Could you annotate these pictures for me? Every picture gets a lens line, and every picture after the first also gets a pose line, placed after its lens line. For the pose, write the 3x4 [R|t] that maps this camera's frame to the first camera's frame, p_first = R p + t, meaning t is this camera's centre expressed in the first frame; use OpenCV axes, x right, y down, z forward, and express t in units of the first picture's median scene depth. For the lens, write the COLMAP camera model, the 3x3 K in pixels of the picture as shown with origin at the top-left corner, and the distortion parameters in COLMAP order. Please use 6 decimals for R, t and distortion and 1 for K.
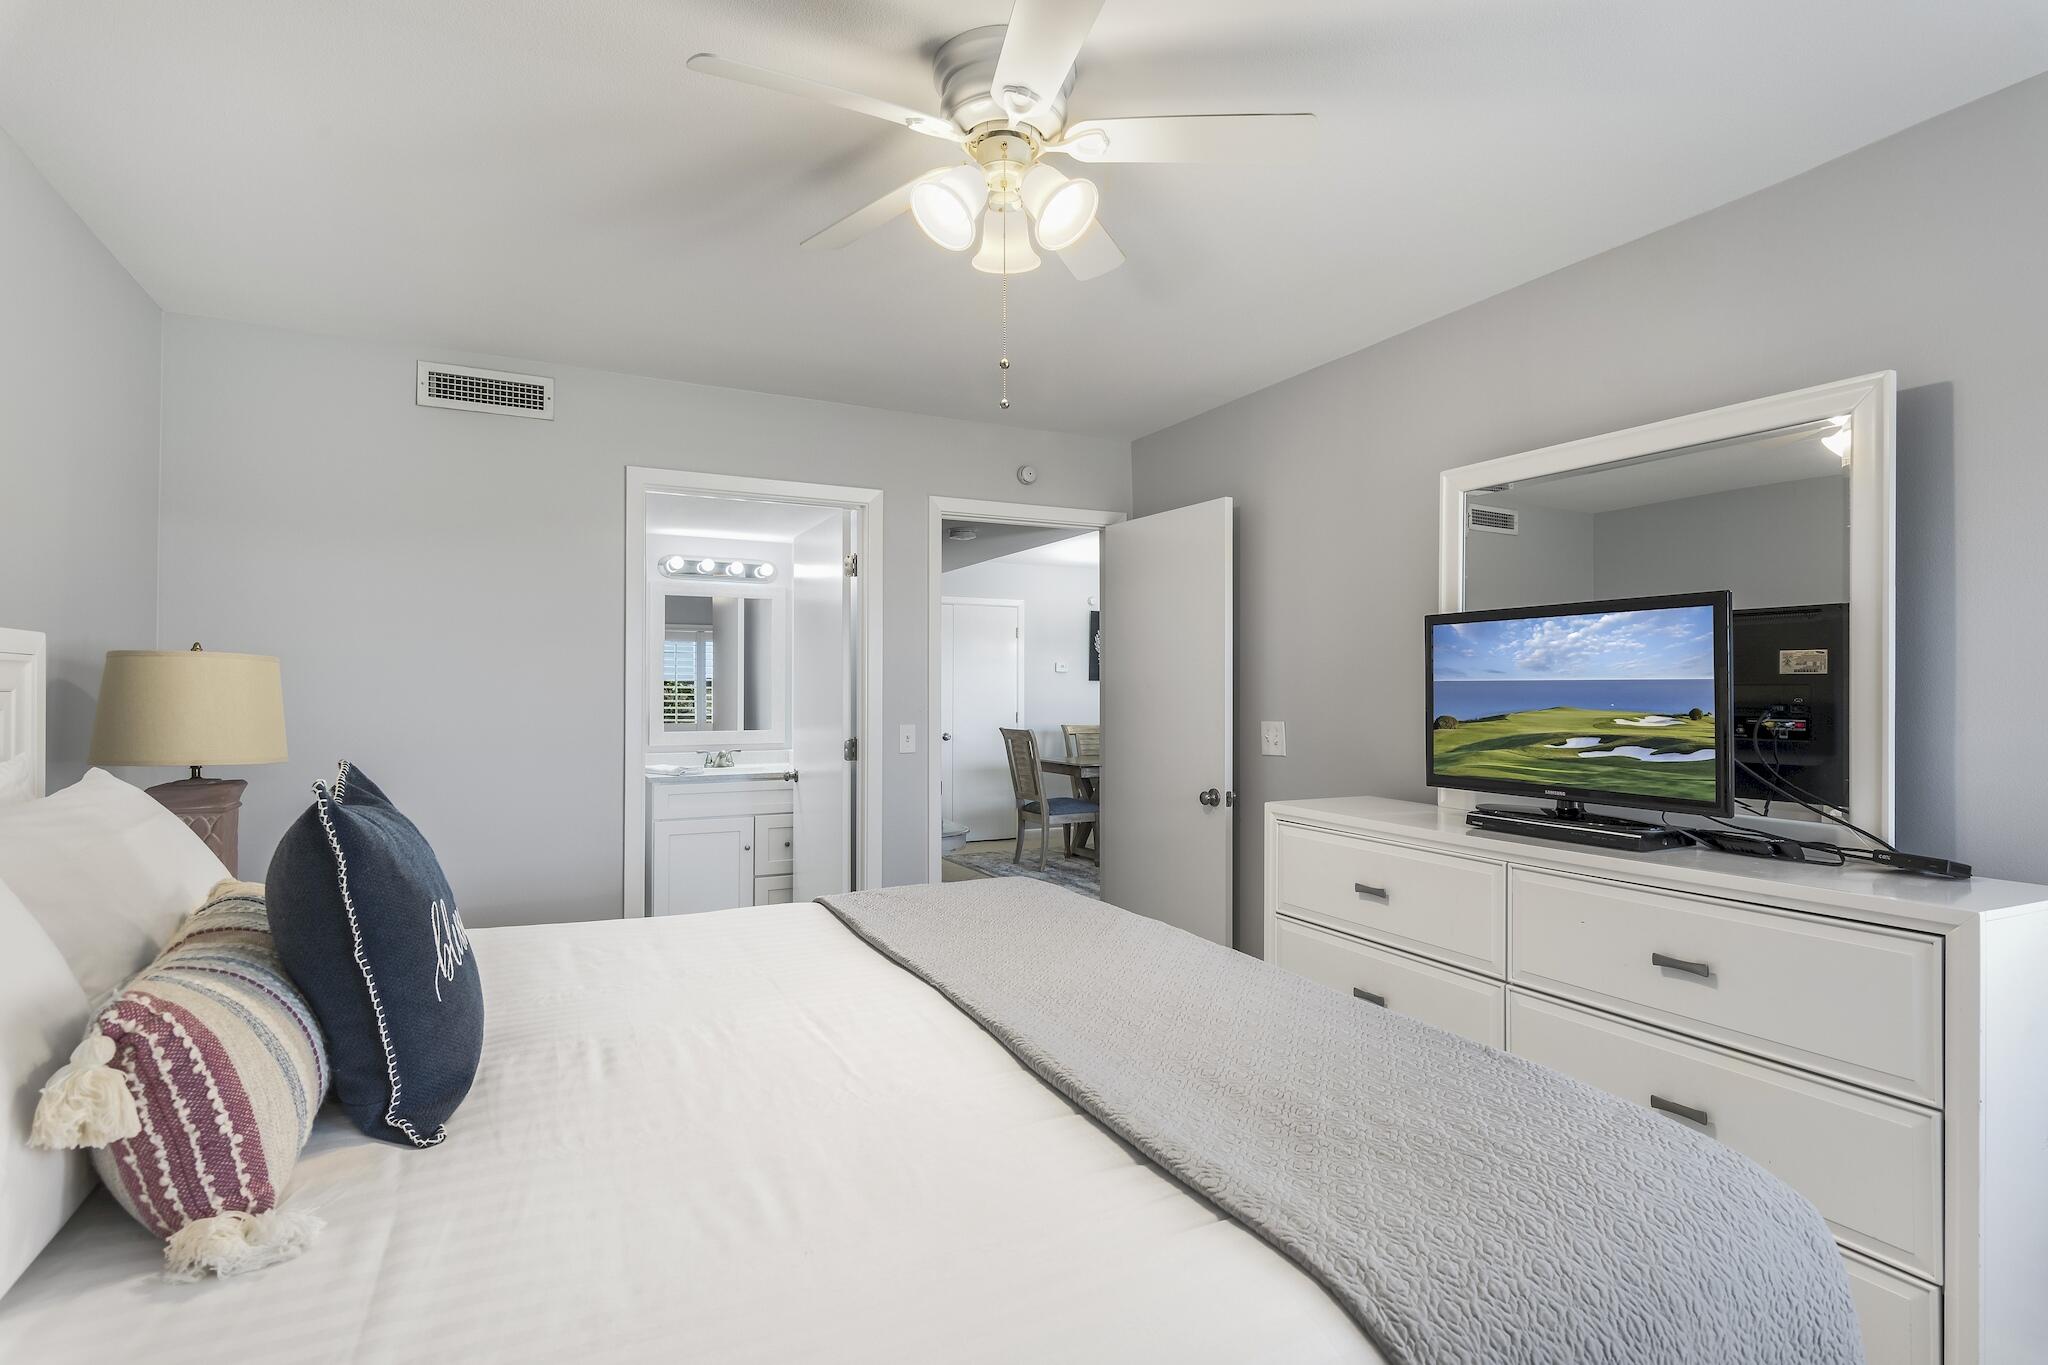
lens RADIAL K [[995.5, 0, 1024.0], [0, 995.5, 682.5], [0, 0, 1]] dist [-0.000240, 0.000709]
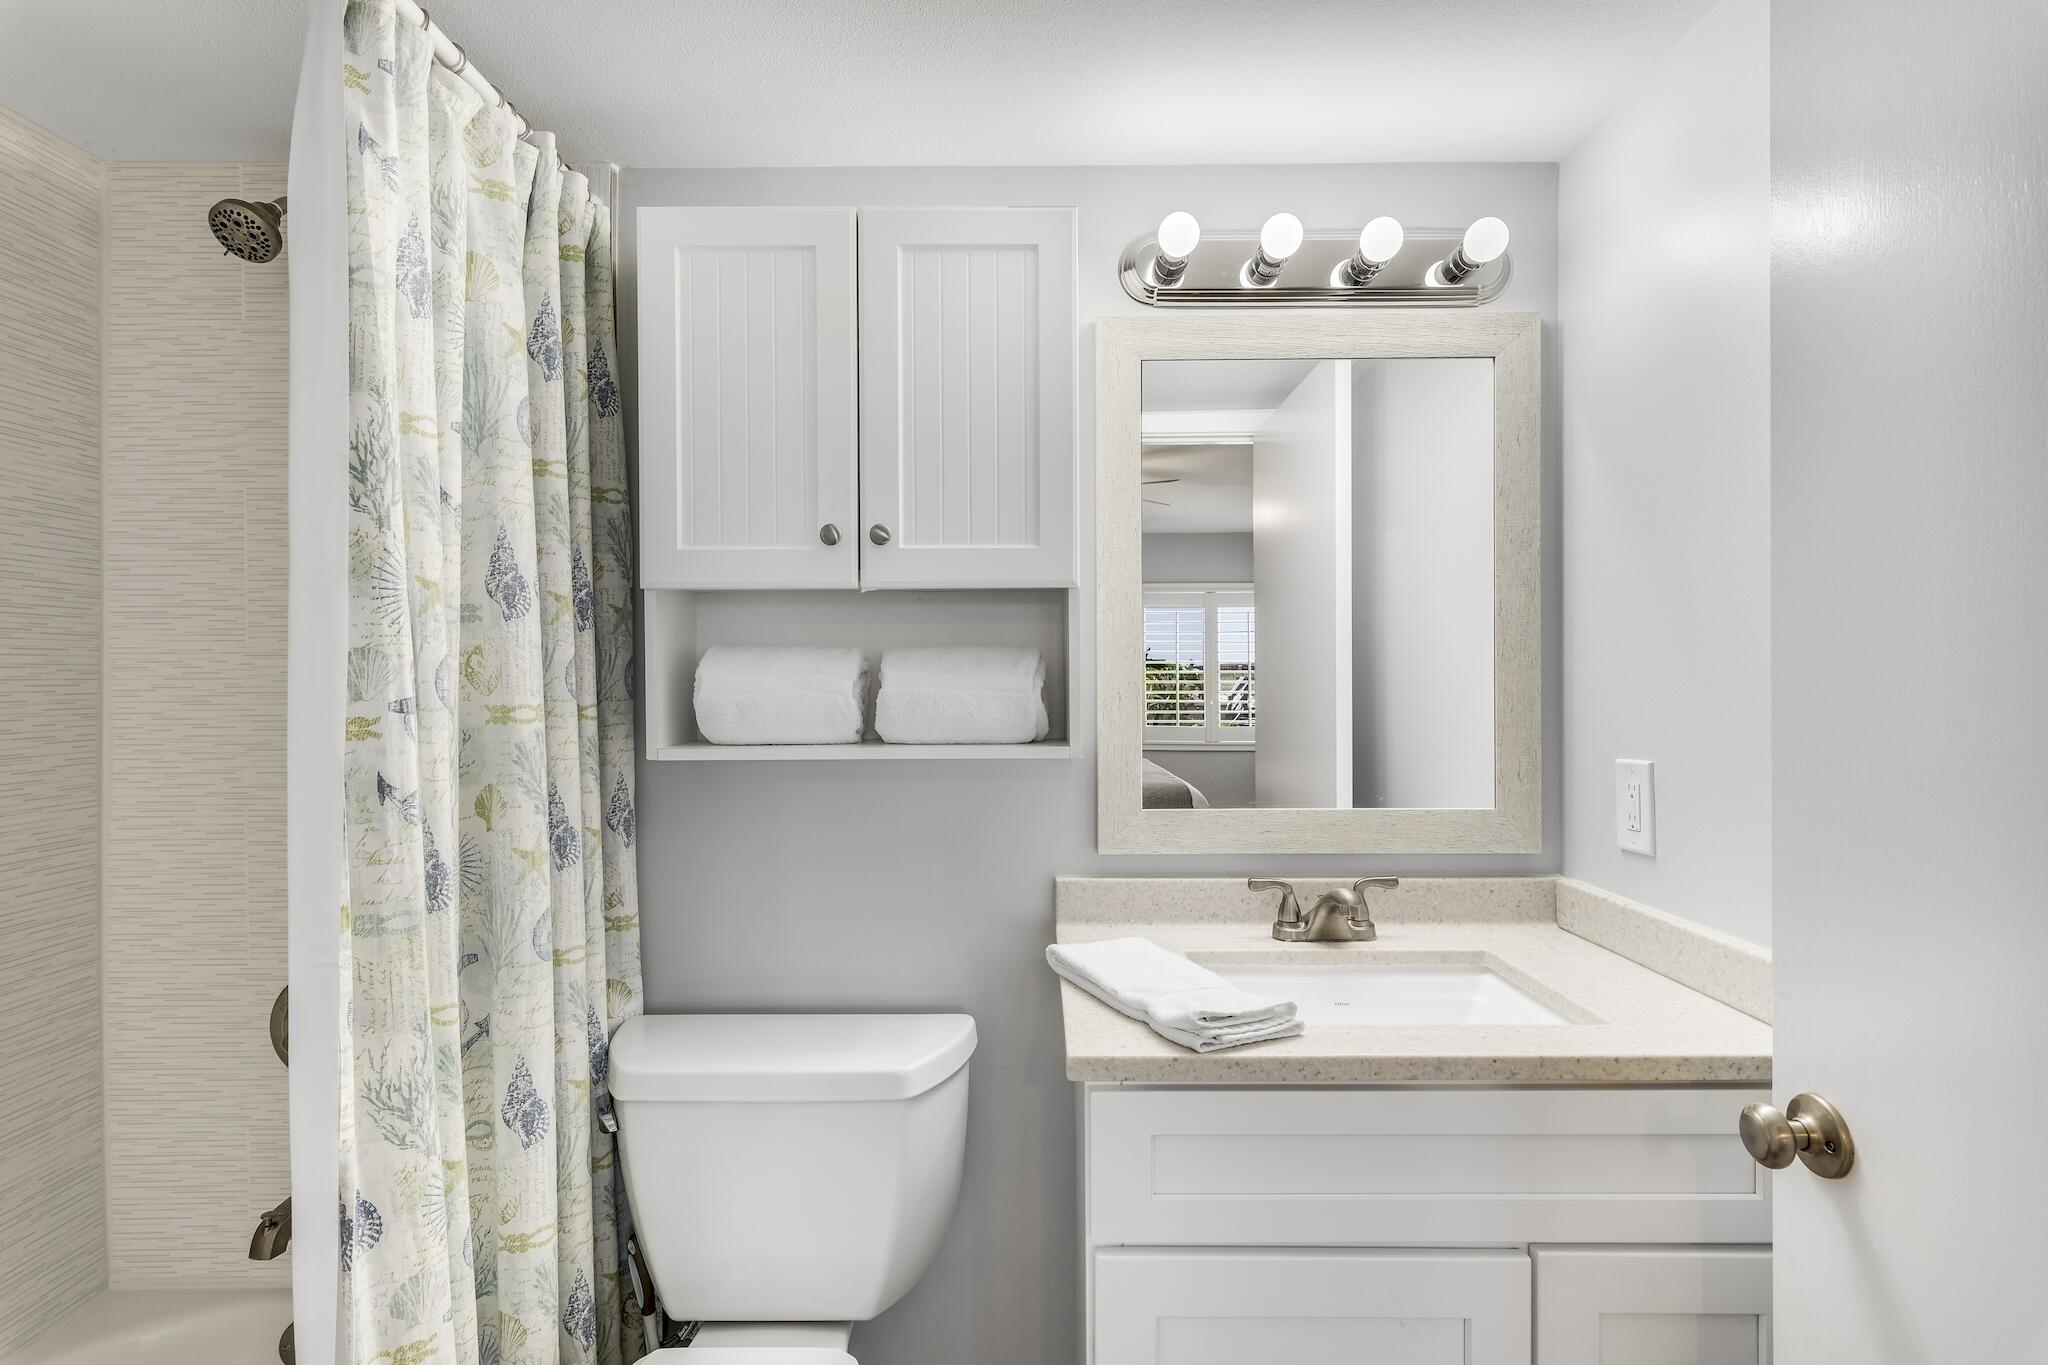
lens RADIAL K [[995.5, 0, 1024.0], [0, 995.5, 682.5], [0, 0, 1]] dist [-0.000240, 0.000709]
pose [[0.883140, -0.001970, -0.469106, -0.132808], [0.008398, 0.999897, 0.011613, 0.003427], [0.469035, -0.014196, 0.883066, 0.378332]]
